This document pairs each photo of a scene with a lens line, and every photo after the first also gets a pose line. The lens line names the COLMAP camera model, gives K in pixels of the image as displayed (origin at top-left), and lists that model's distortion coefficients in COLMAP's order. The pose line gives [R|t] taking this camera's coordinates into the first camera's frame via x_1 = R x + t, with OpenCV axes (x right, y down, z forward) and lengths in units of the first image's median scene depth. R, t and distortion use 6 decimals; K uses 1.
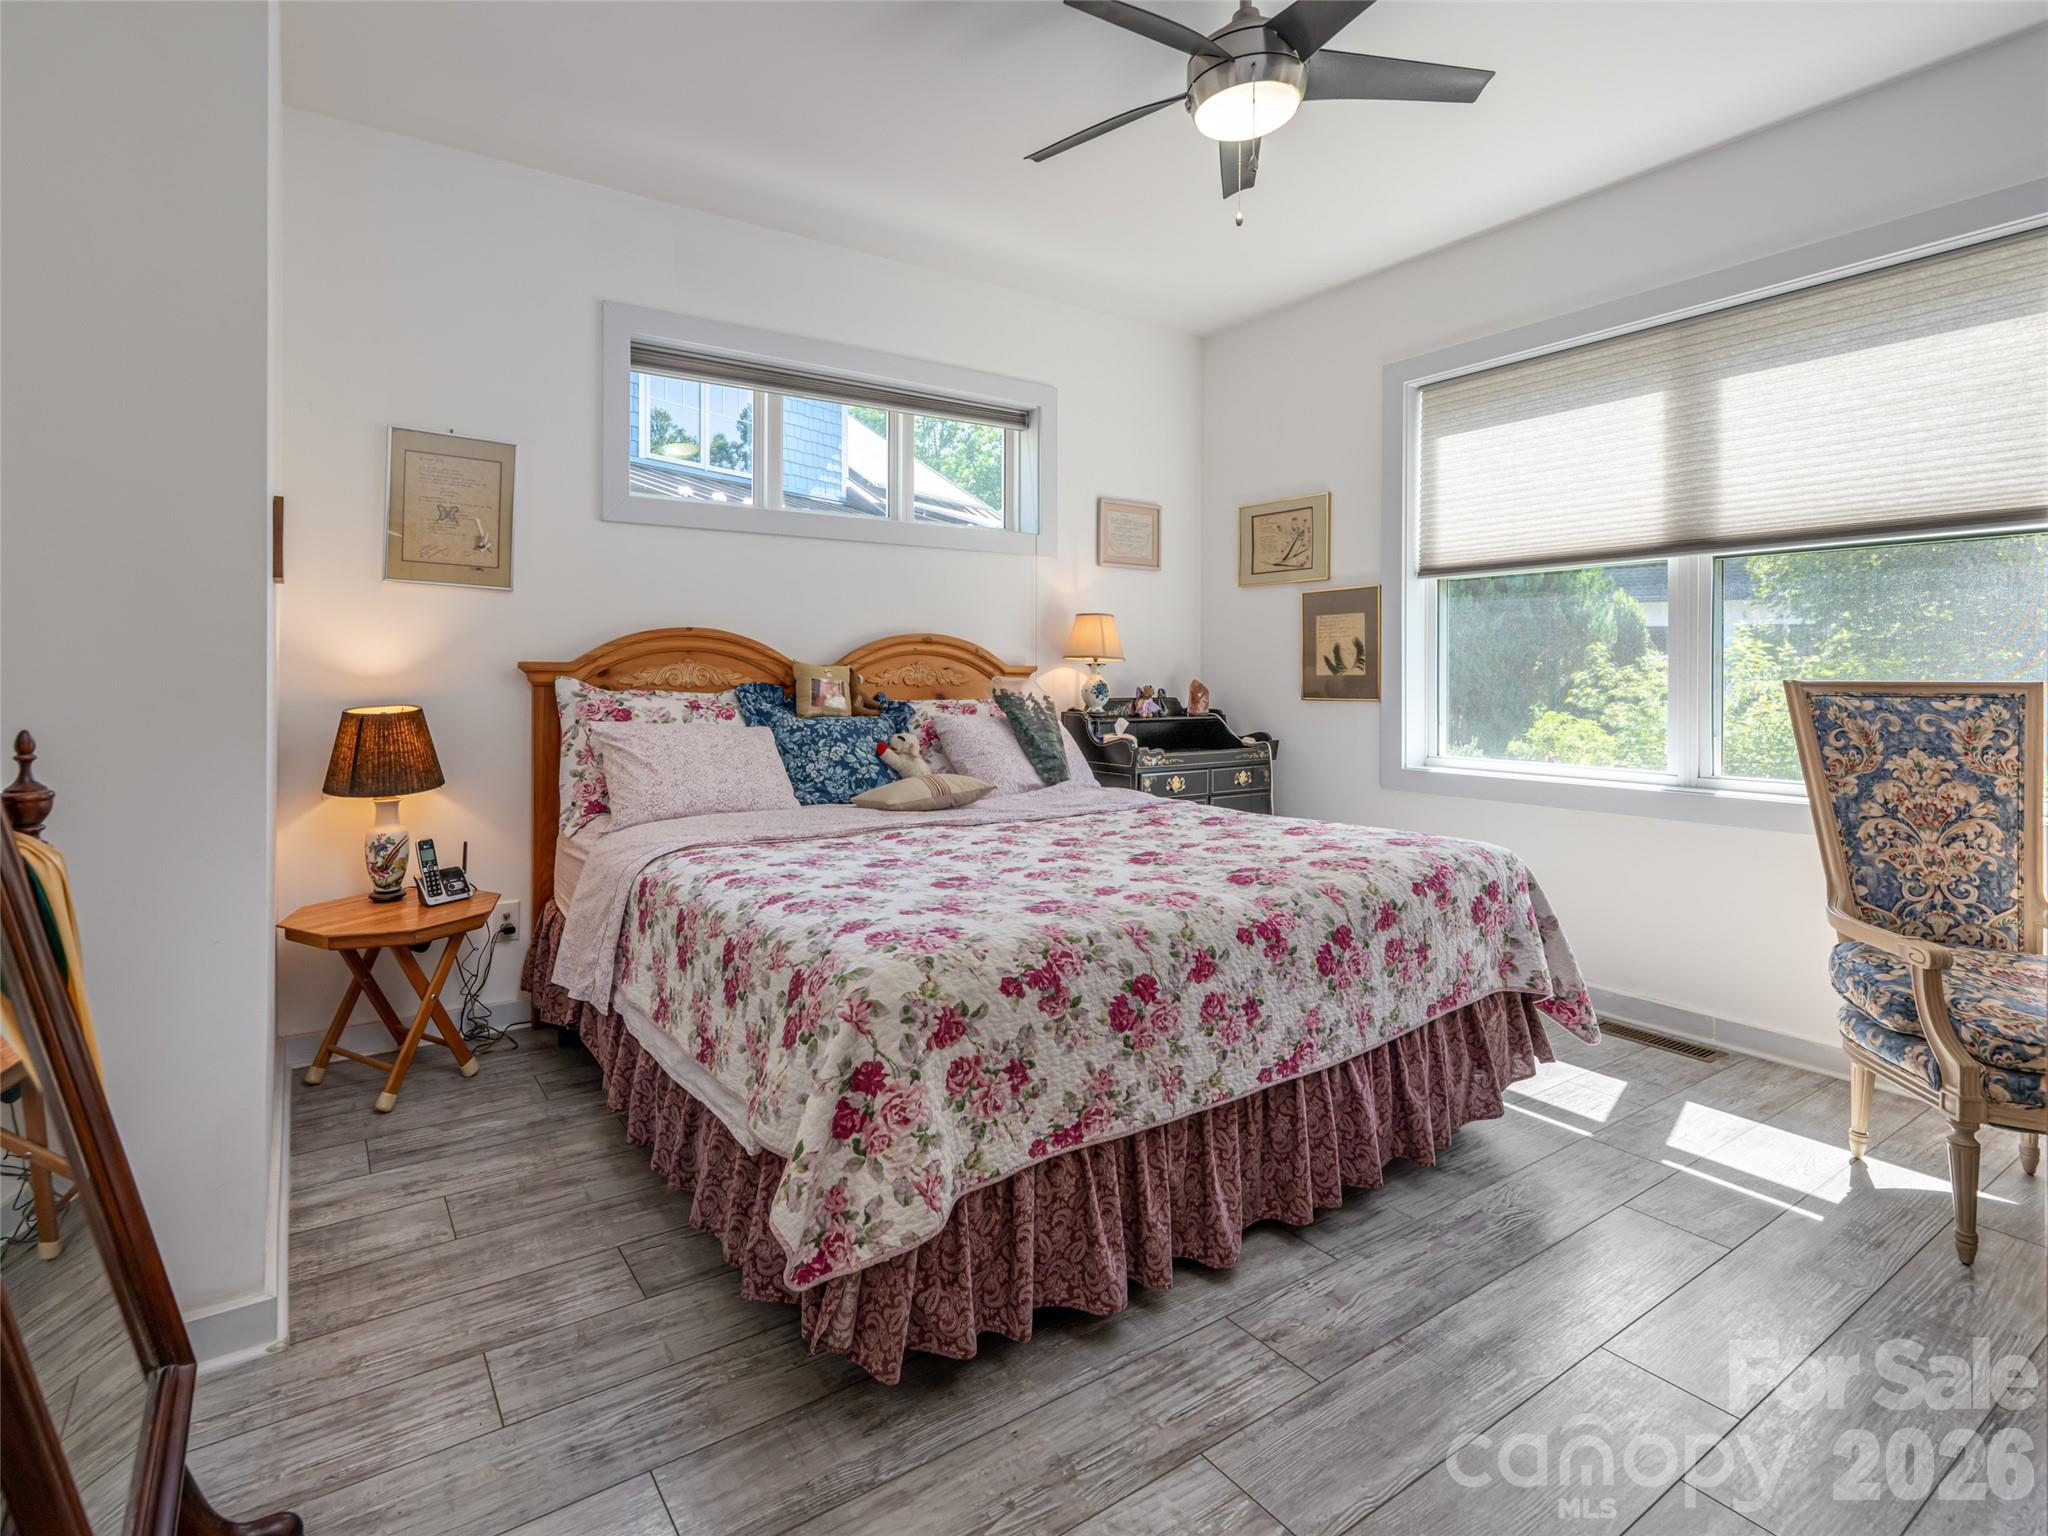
lens RADIAL K [[971.7, 0, 1013.8], [0, 971.7, 771.7], [0, 0, 1]] dist [0.002264, 0.000117]
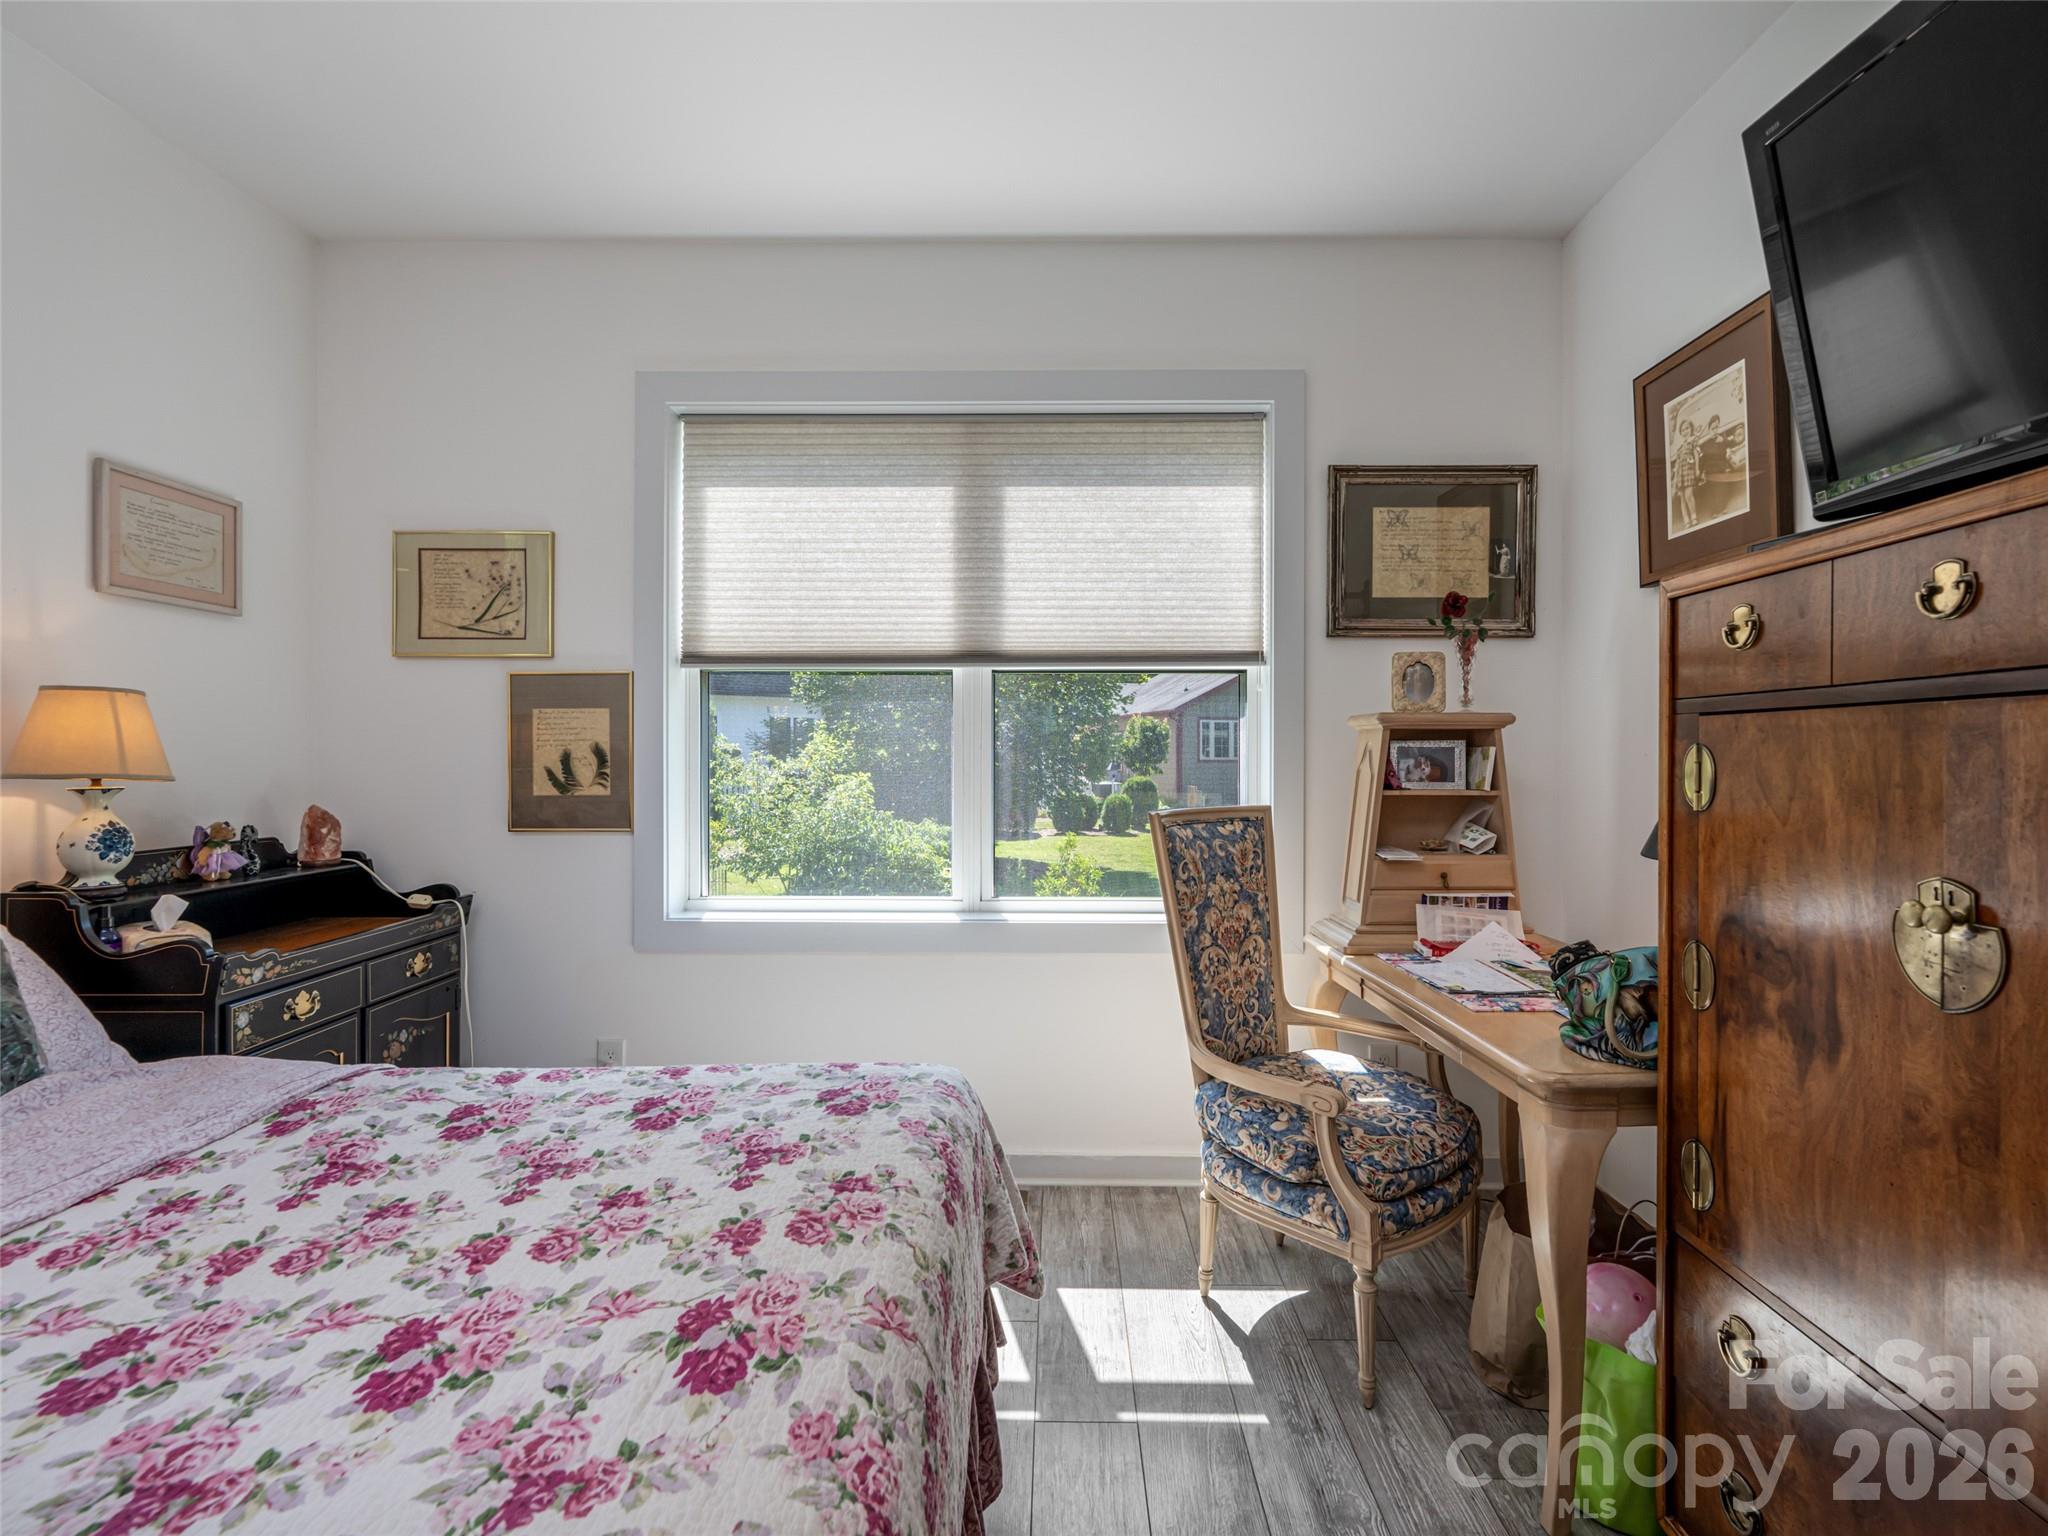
lens RADIAL K [[971.7, 0, 1013.8], [0, 971.7, 771.7], [0, 0, 1]] dist [0.002264, 0.000117]
pose [[0.630136, -0.007423, 0.776449, -0.005200], [0.070977, 0.996319, -0.048078, -0.065142], [-0.773234, 0.085406, 0.628343, 0.343195]]
